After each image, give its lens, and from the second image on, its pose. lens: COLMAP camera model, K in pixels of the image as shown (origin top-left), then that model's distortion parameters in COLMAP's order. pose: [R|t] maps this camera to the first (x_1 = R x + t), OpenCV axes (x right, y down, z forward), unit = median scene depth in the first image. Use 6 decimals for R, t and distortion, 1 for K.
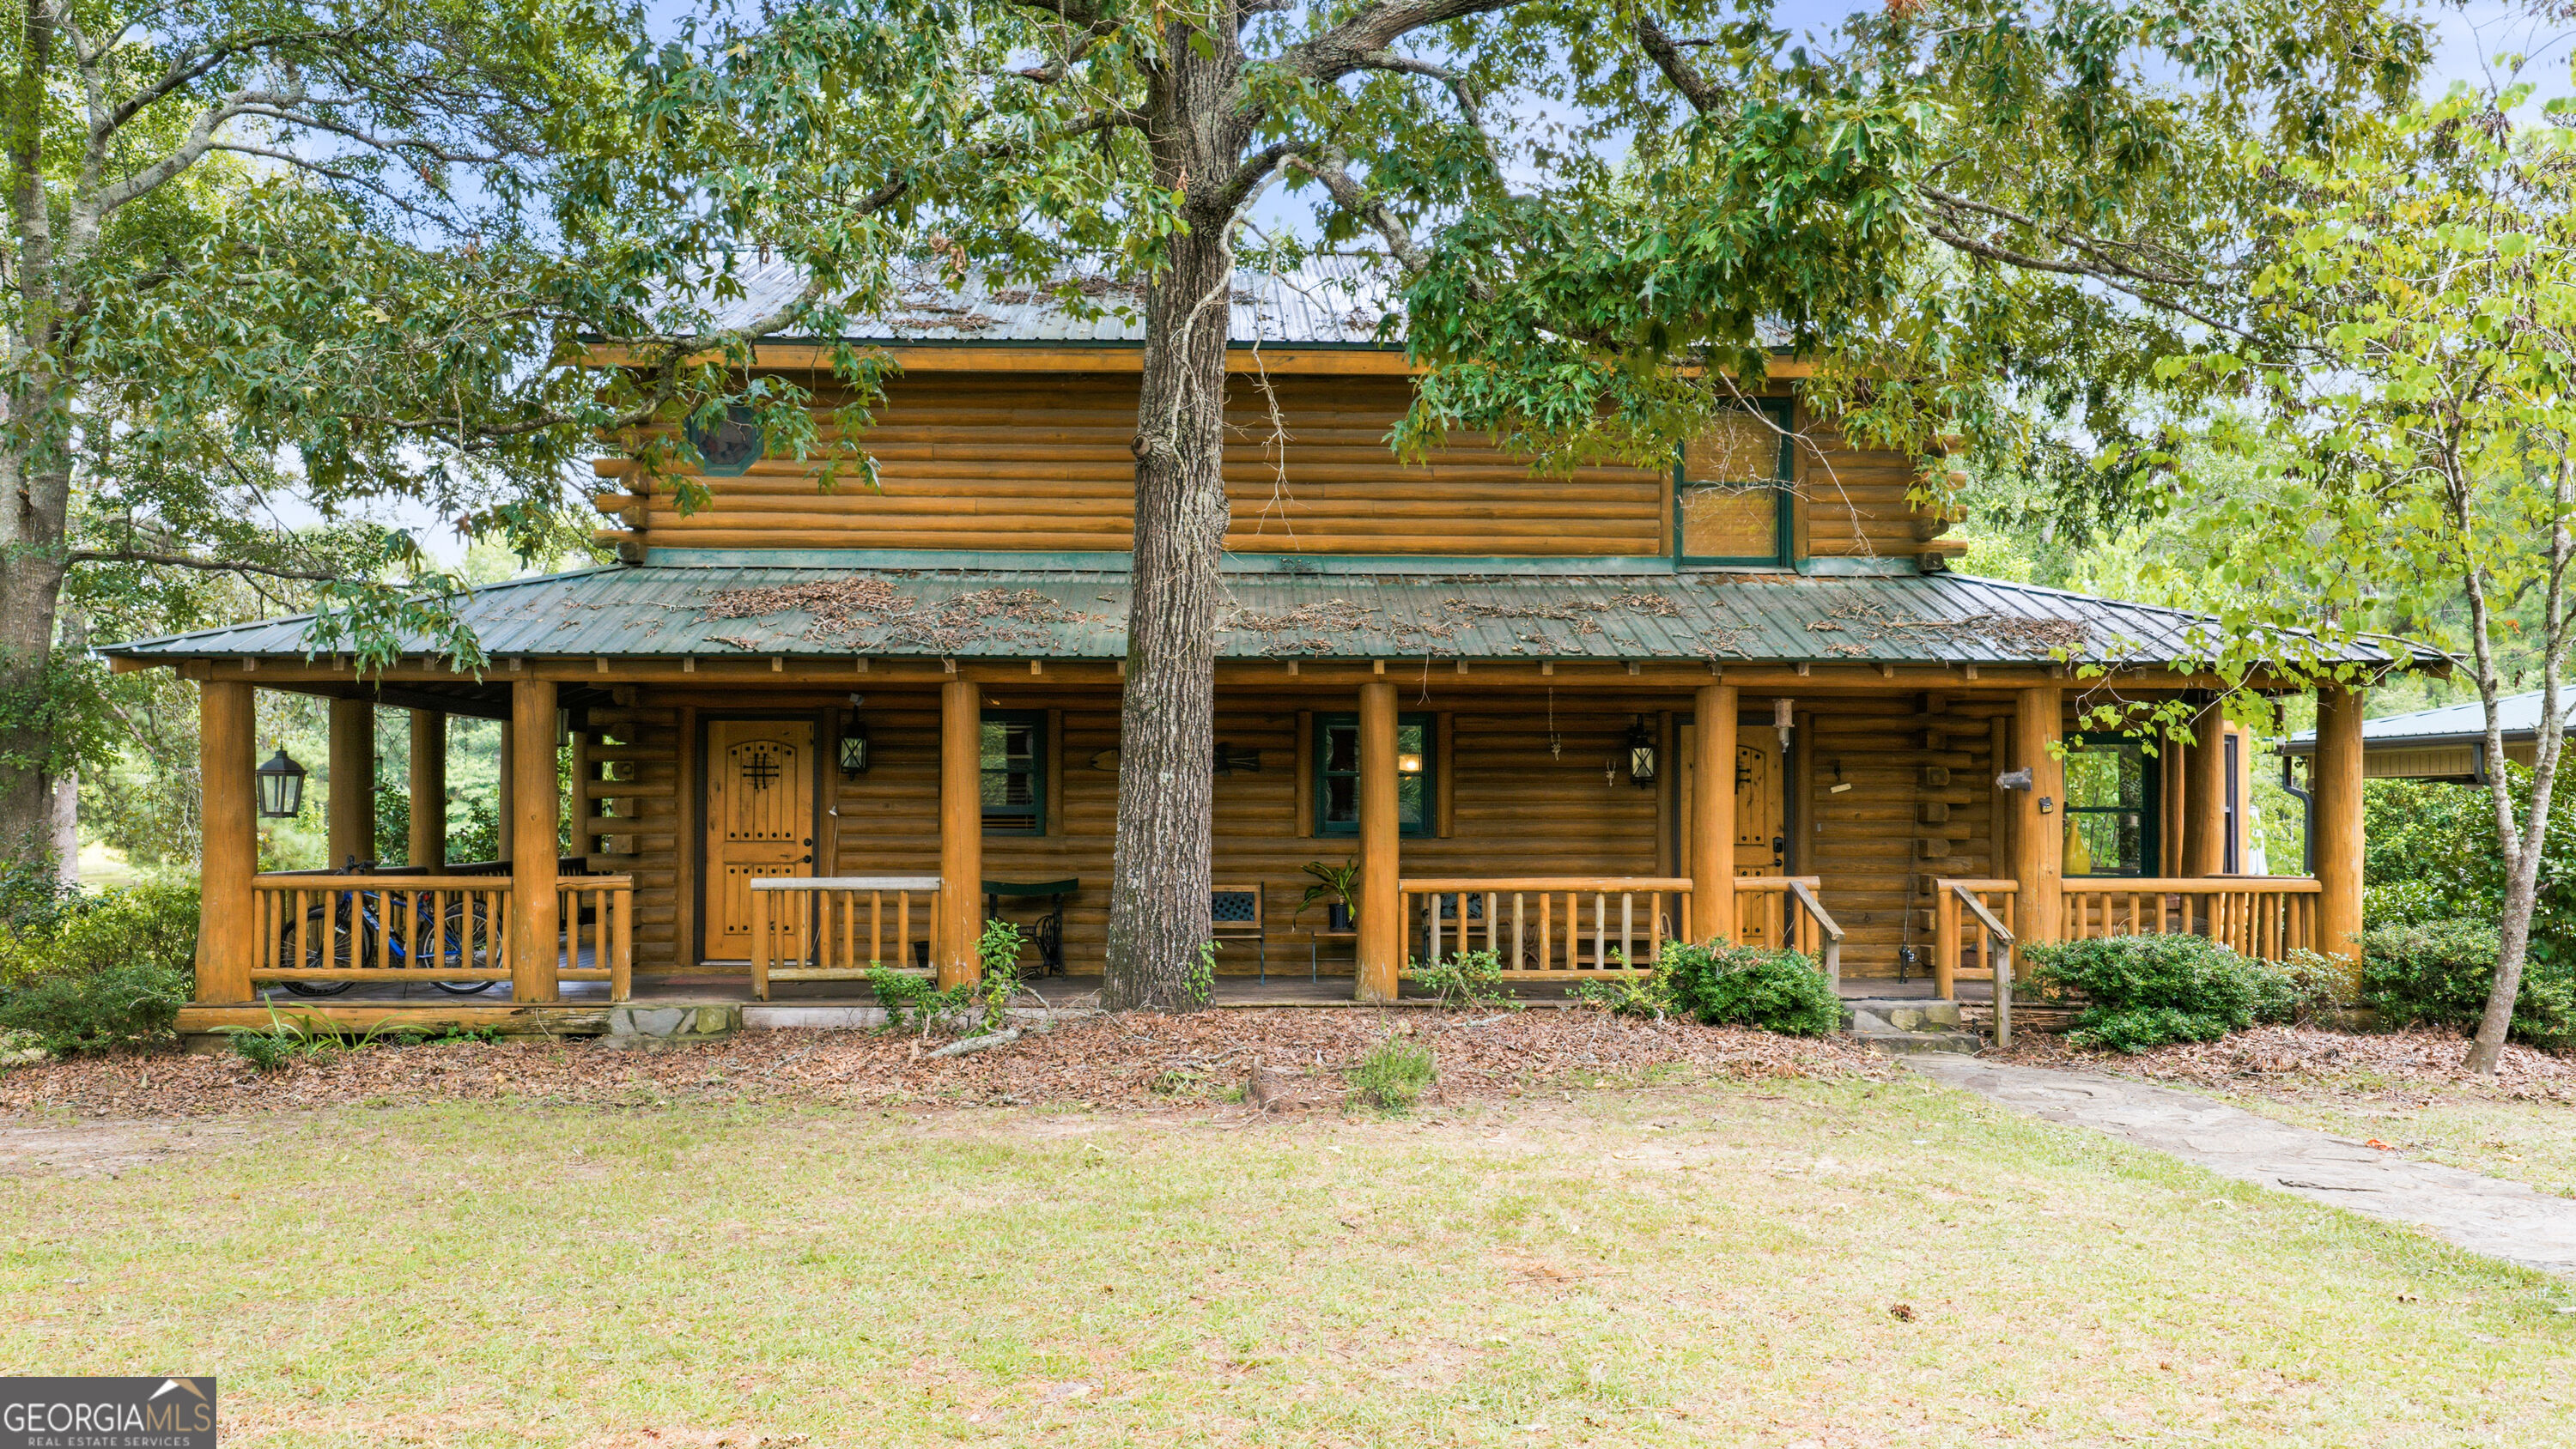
lens RADIAL K [[2031.8, 0, 1284.1], [0, 2031.8, 734.2], [0, 0, 1]] dist [0.008854, 0.001466]
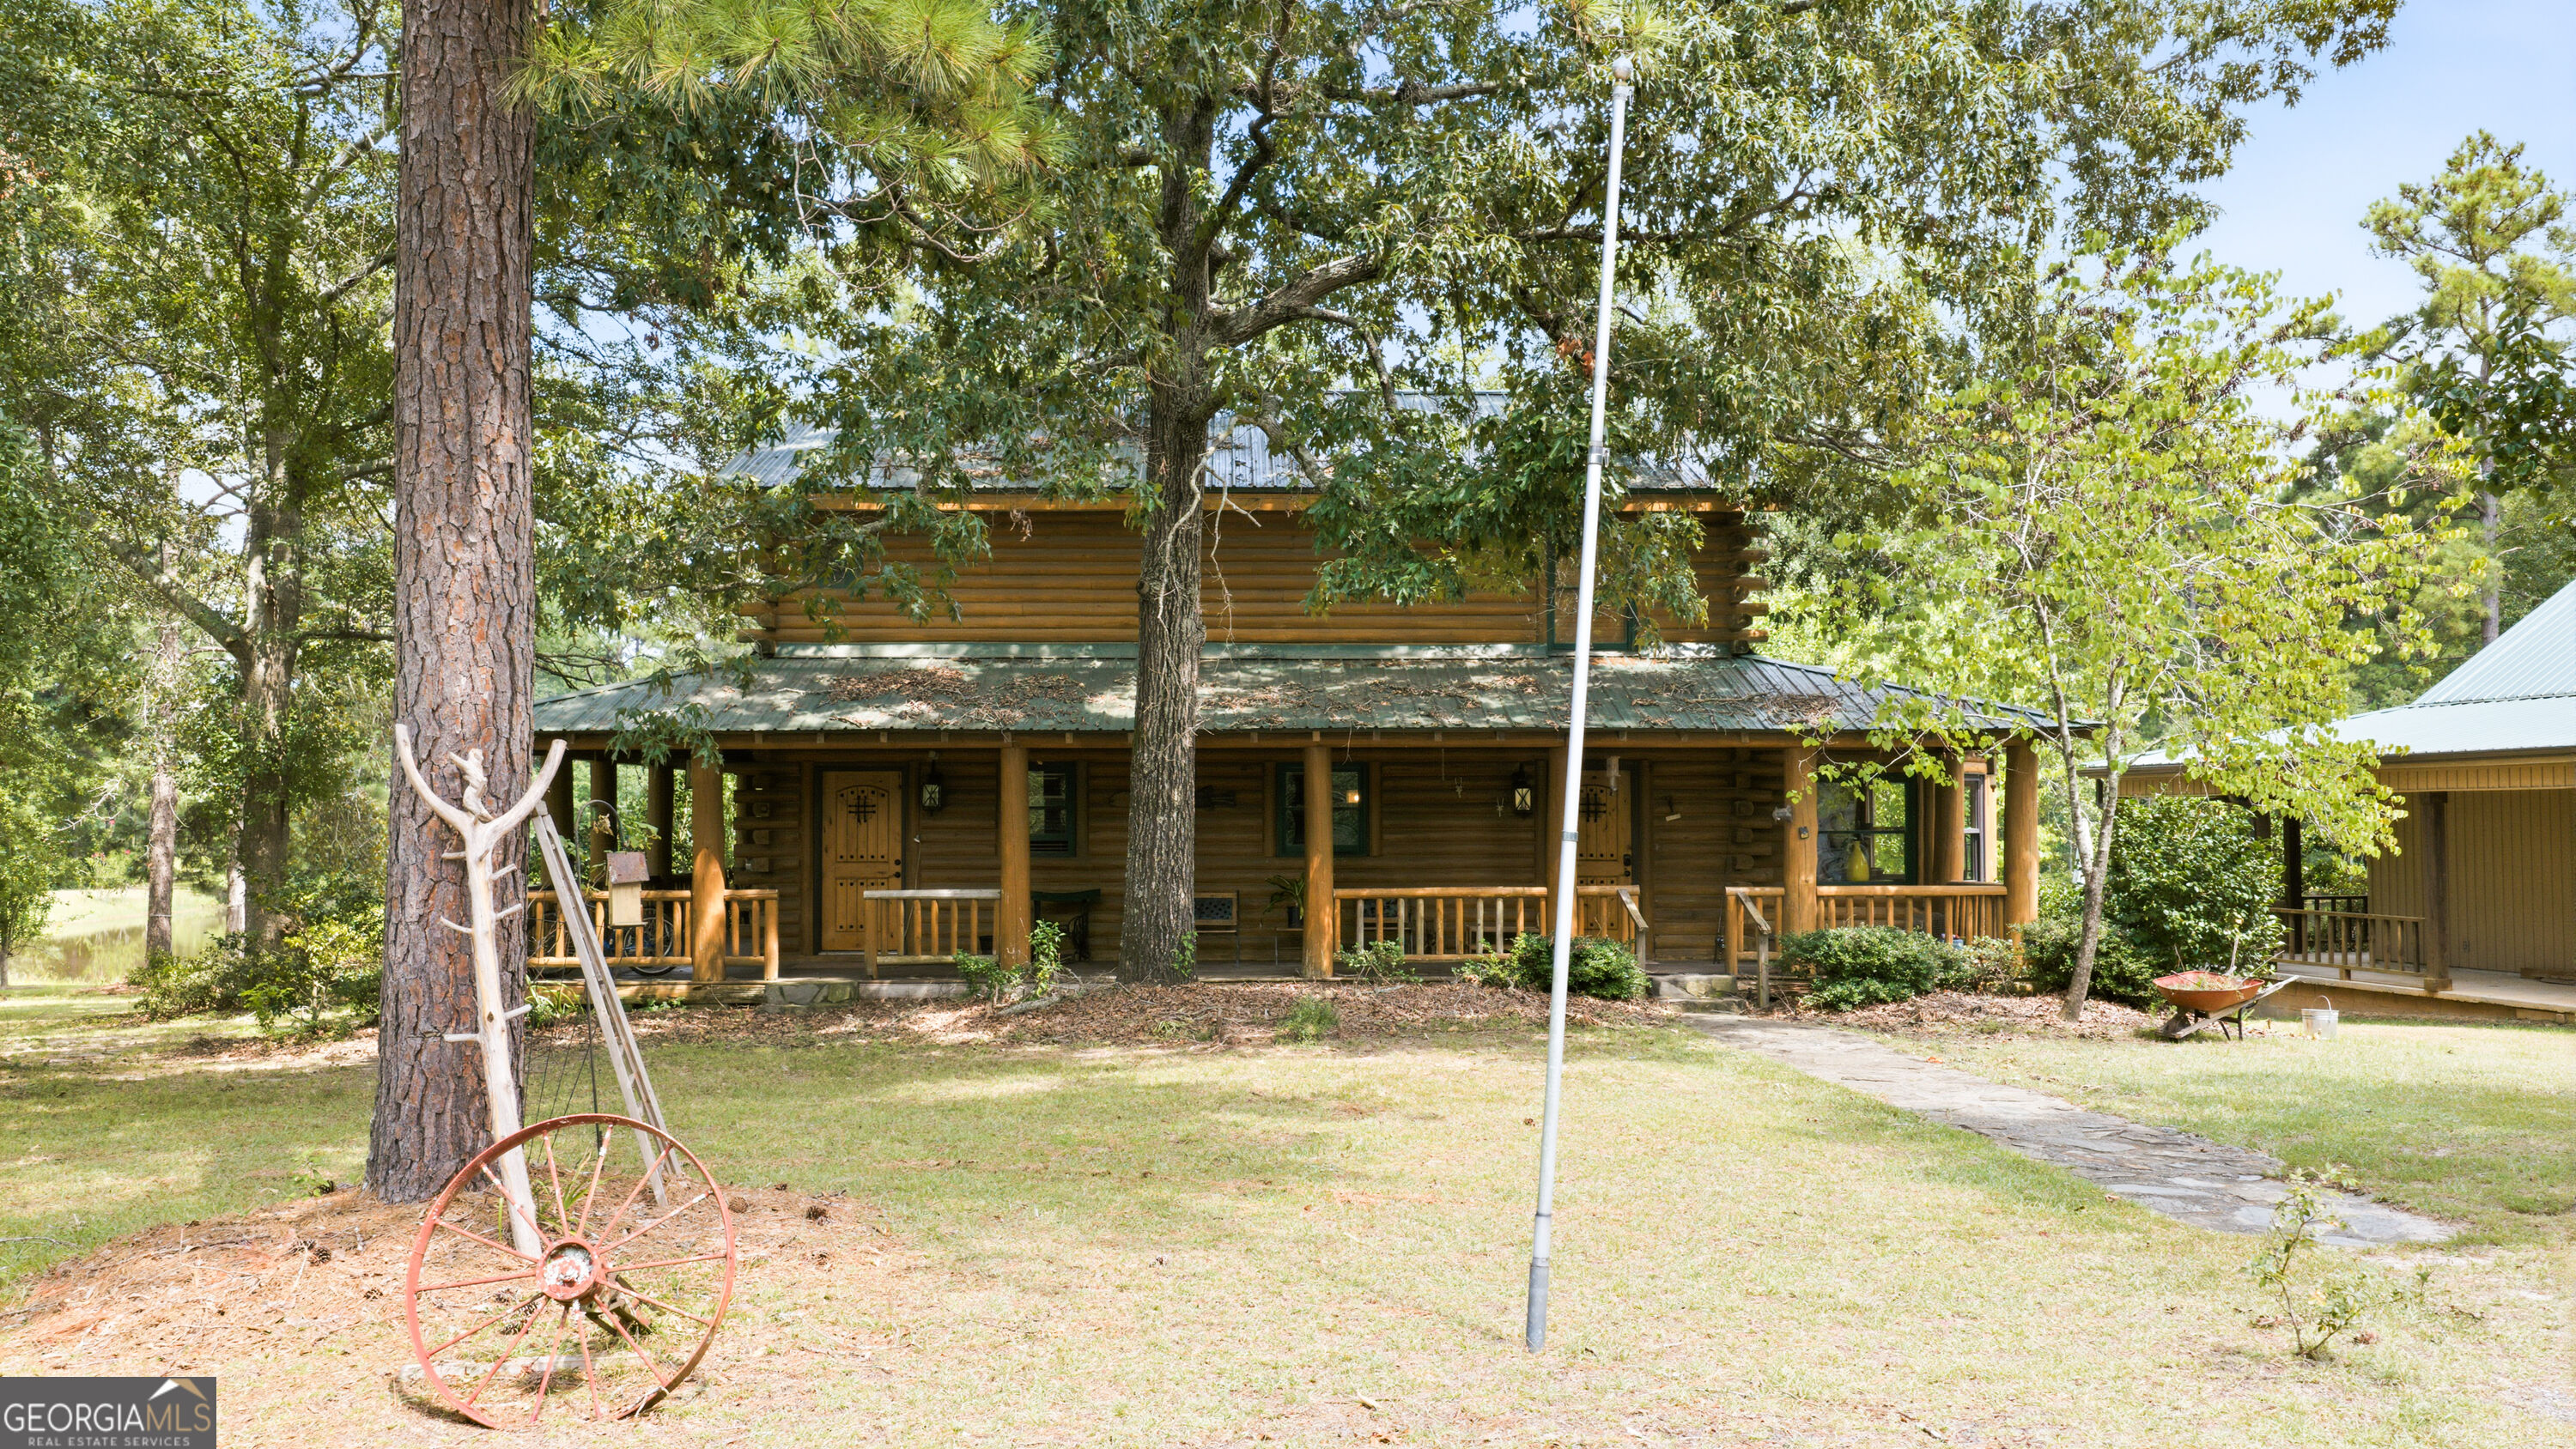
lens RADIAL K [[2121.5, 0, 1290.0], [0, 2121.5, 720.7], [0, 0, 1]] dist [0.031308, -0.056999]
pose [[0.999928, -0.005503, -0.010654, 0.043922], [0.005493, 0.999984, -0.000946, -0.042019], [0.010659, 0.000888, 0.999943, -0.444653]]
